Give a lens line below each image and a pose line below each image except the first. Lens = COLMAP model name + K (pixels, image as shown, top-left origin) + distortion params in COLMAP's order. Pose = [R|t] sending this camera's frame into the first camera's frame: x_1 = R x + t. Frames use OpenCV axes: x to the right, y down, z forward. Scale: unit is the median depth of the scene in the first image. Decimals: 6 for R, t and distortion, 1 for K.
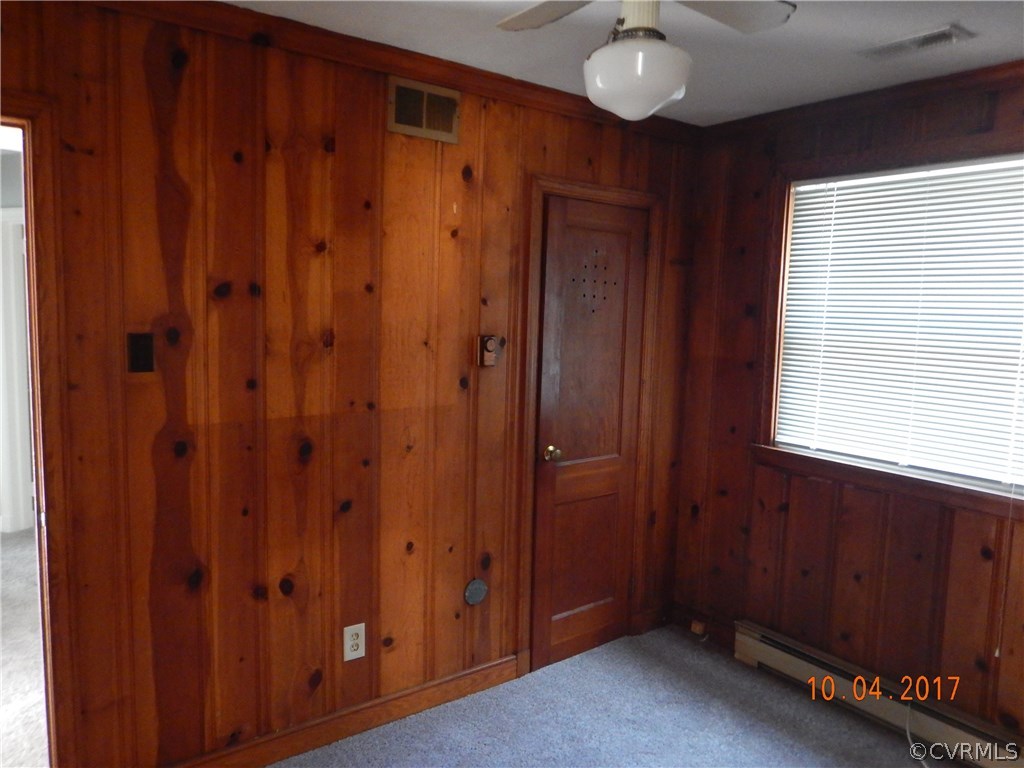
lens RADIAL K [[732.1, 0, 514.8], [0, 732.1, 381.9], [0, 0, 1]] dist [0.007752, 0.000159]
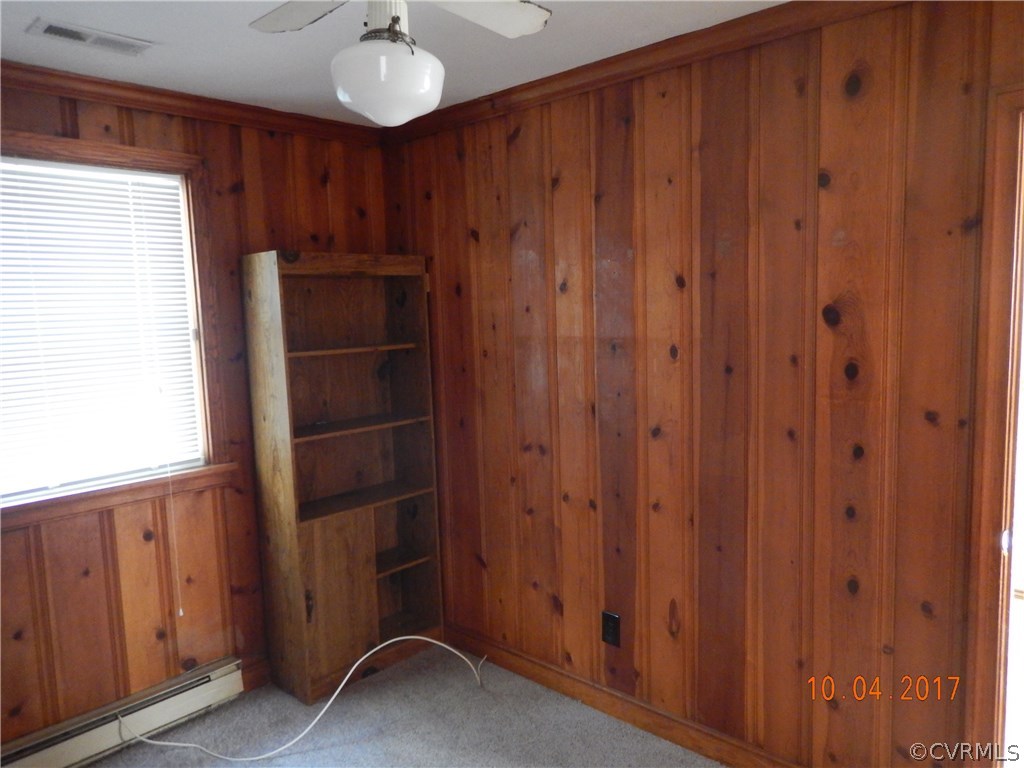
lens RADIAL K [[732.1, 0, 514.8], [0, 732.1, 381.9], [0, 0, 1]] dist [0.007752, 0.000159]
pose [[-0.177788, -0.125525, 0.976030, -0.486362], [0.138293, 0.978801, 0.151072, -0.078908], [-0.974303, 0.161837, -0.156660, 0.608506]]
